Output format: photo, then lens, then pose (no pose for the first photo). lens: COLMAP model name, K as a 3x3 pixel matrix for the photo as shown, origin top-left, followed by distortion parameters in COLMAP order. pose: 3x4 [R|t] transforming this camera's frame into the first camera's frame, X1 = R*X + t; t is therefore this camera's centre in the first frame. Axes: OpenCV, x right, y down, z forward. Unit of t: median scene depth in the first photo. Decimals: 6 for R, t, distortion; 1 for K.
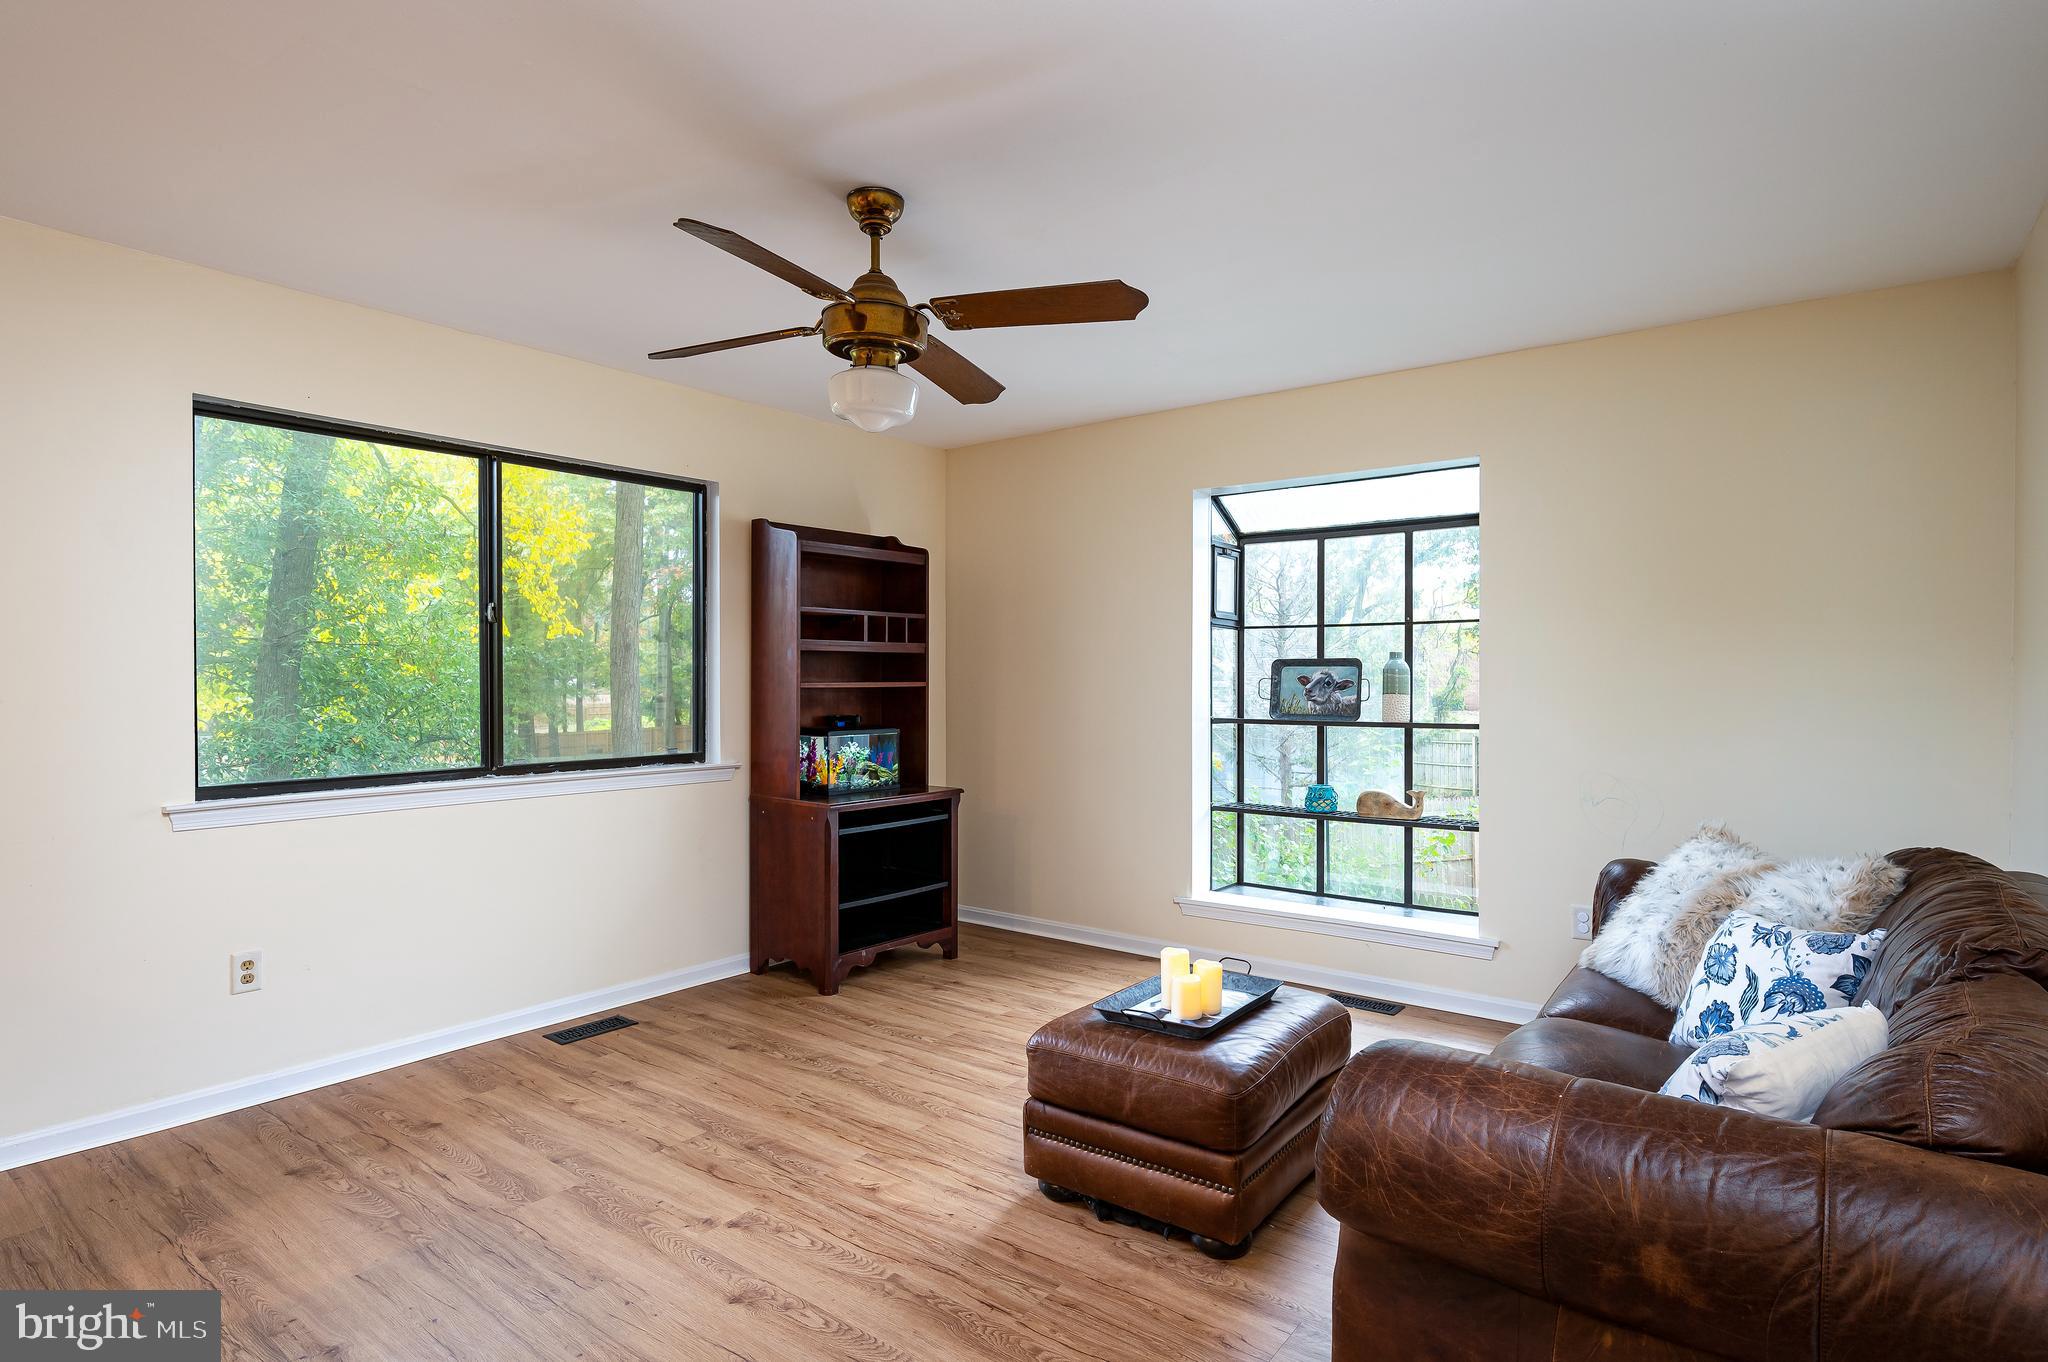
lens RADIAL K [[1067.8, 0, 1024.0], [0, 1067.8, 681.0], [0, 0, 1]] dist [-0.001580, -0.000129]
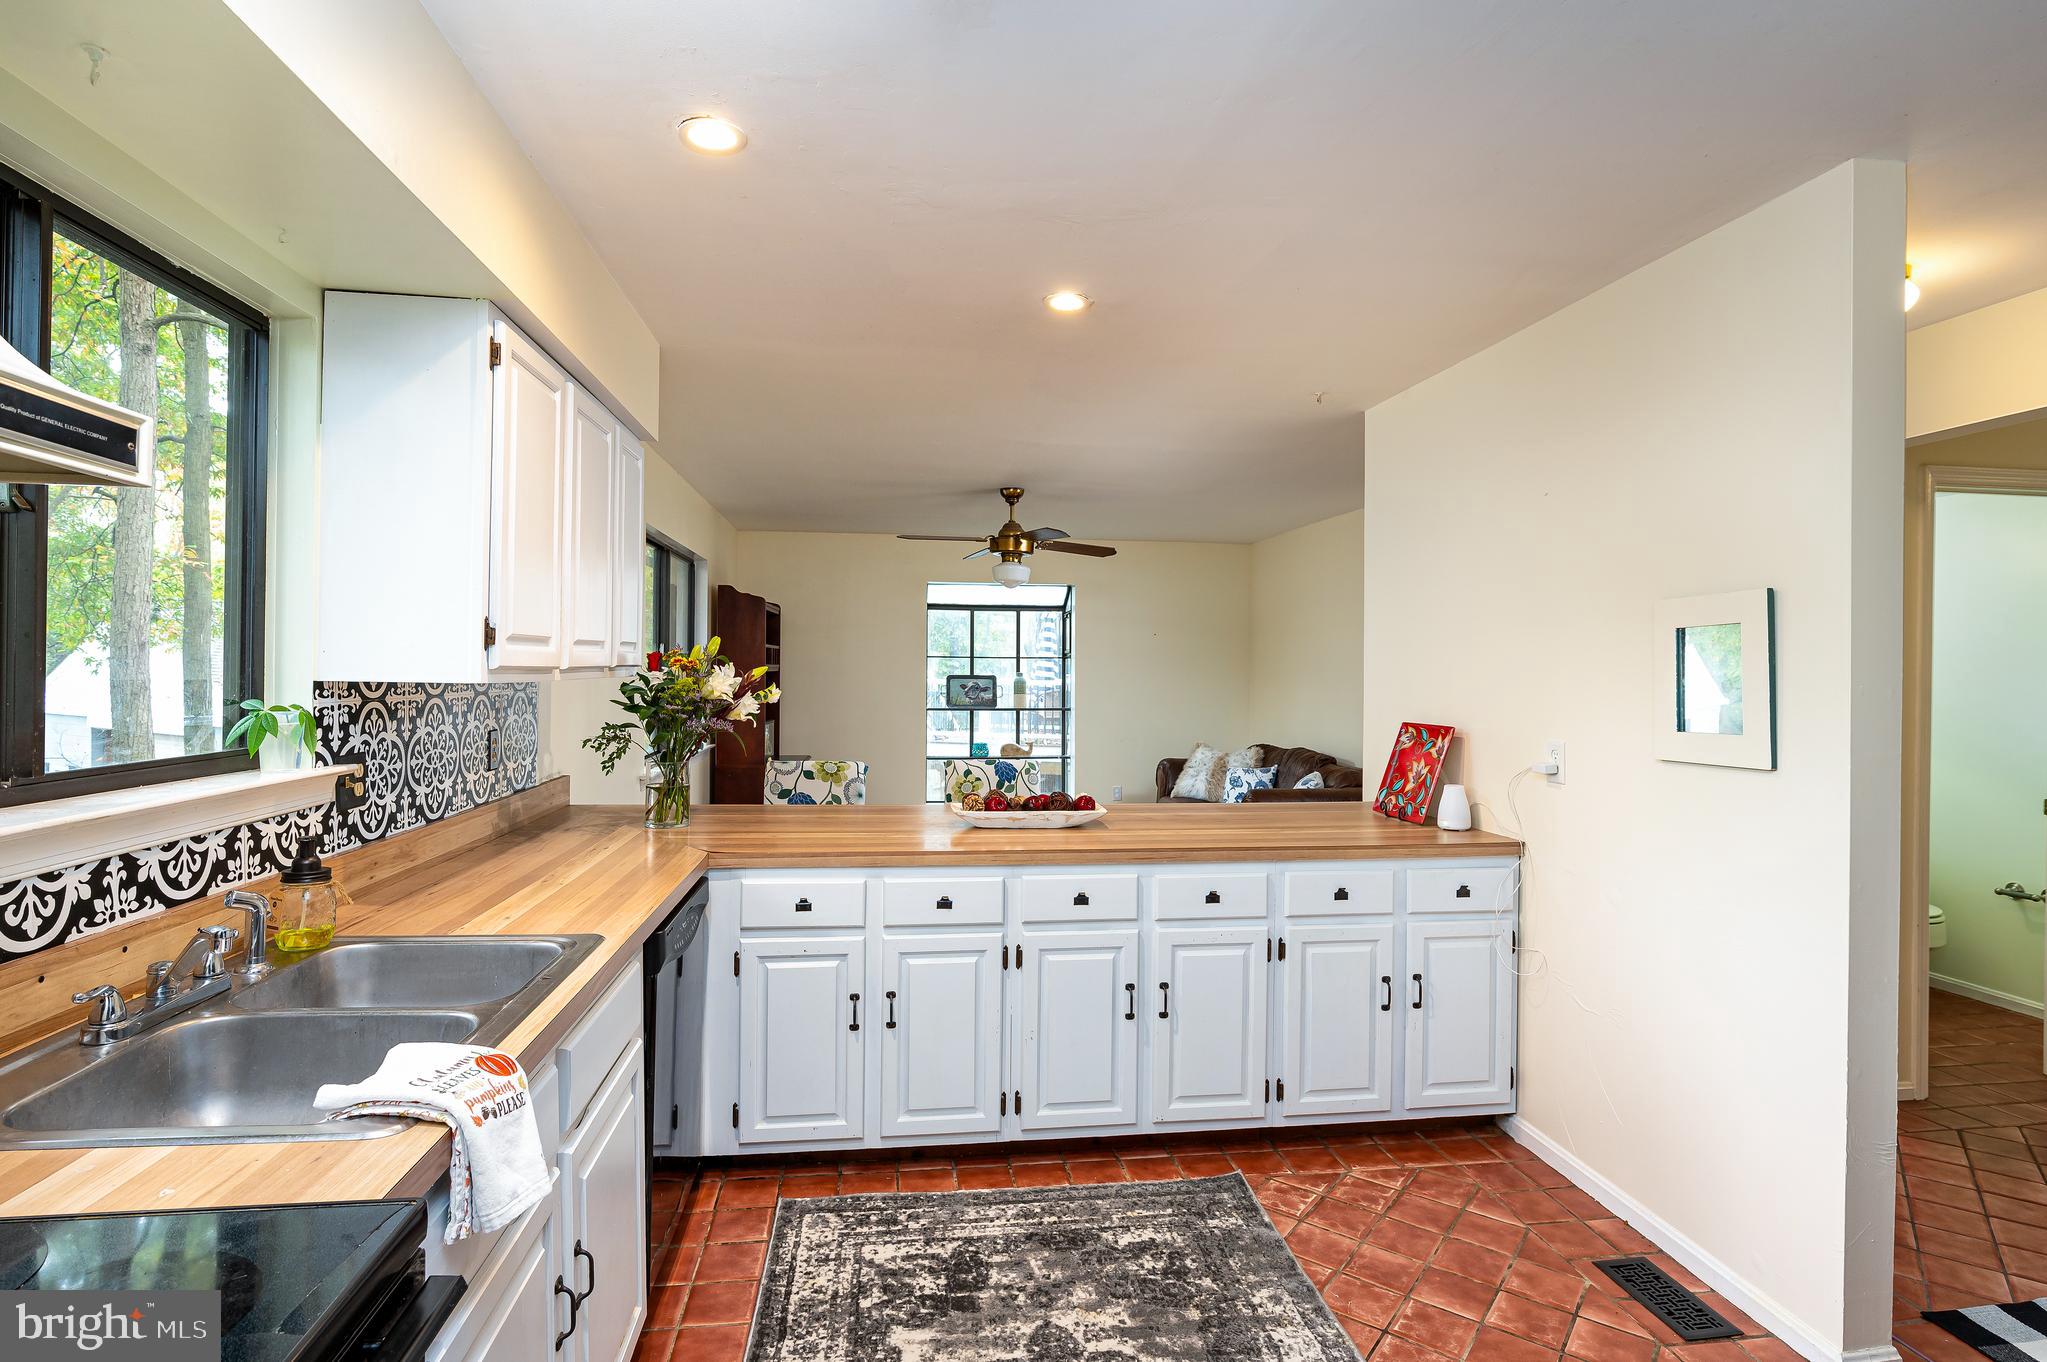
lens RADIAL K [[1028.7, 0, 1023.5], [0, 1028.7, 681.0], [0, 0, 1]] dist [-0.010398, 0.000376]
pose [[0.703391, -0.005983, 0.710778, -0.968065], [0.000127, 0.999966, 0.008291, -0.026199], [-0.710803, -0.005741, 0.703368, -0.339042]]
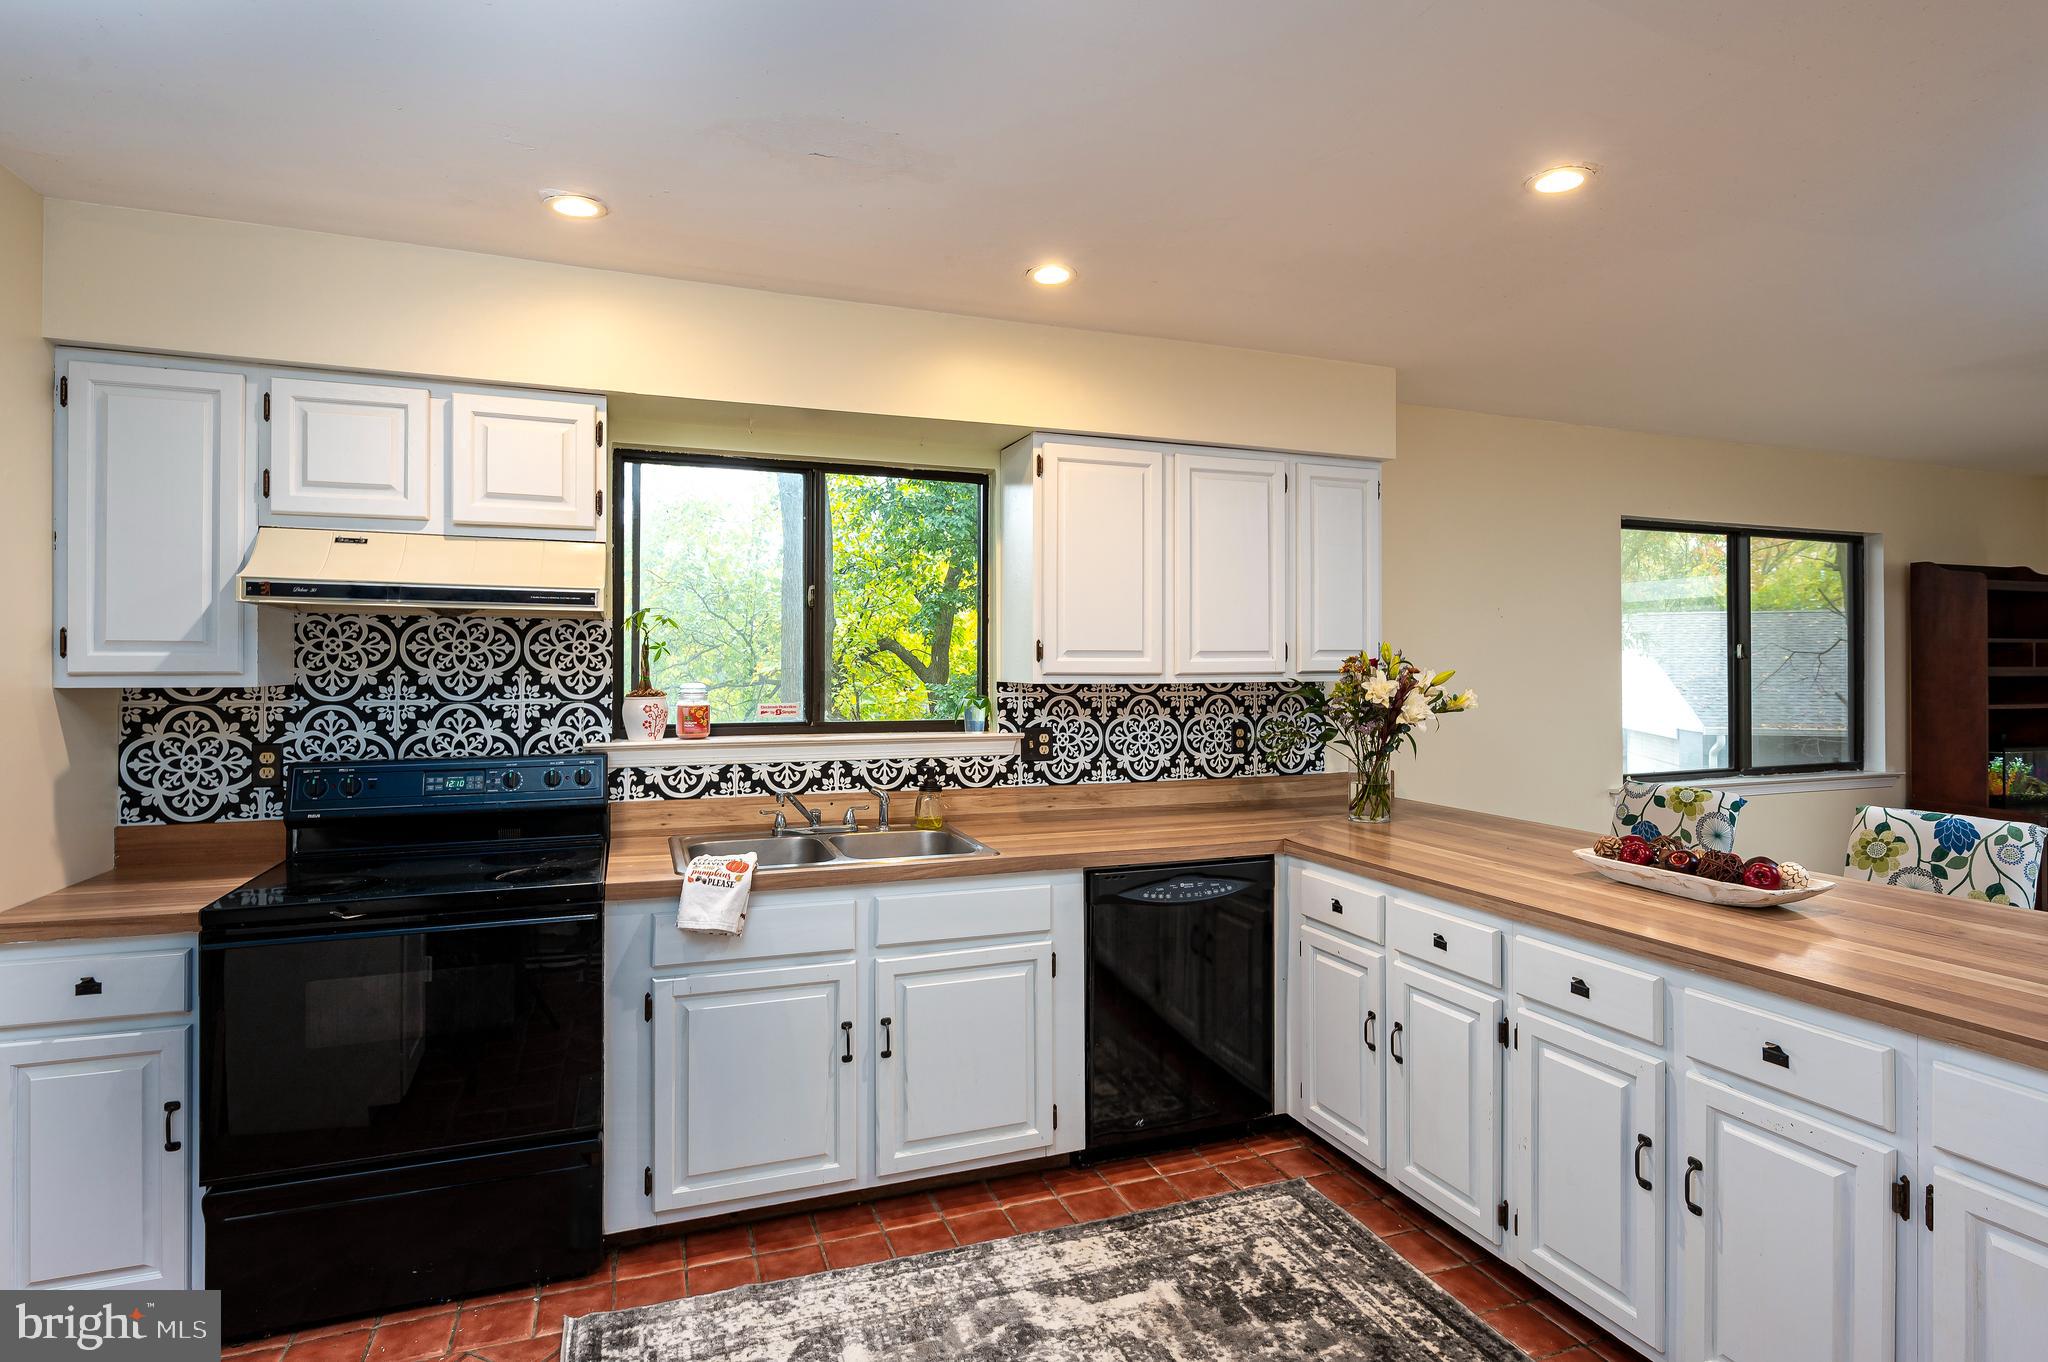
lens RADIAL K [[1029.2, 0, 1024.0], [0, 1029.2, 681.0], [0, 0, 1]] dist [-0.010398, 0.000376]
pose [[0.850008, 0.001416, -0.526768, -0.474699], [-0.000102, 0.999997, 0.002523, -0.025128], [0.526770, -0.002091, 0.850005, -0.439207]]
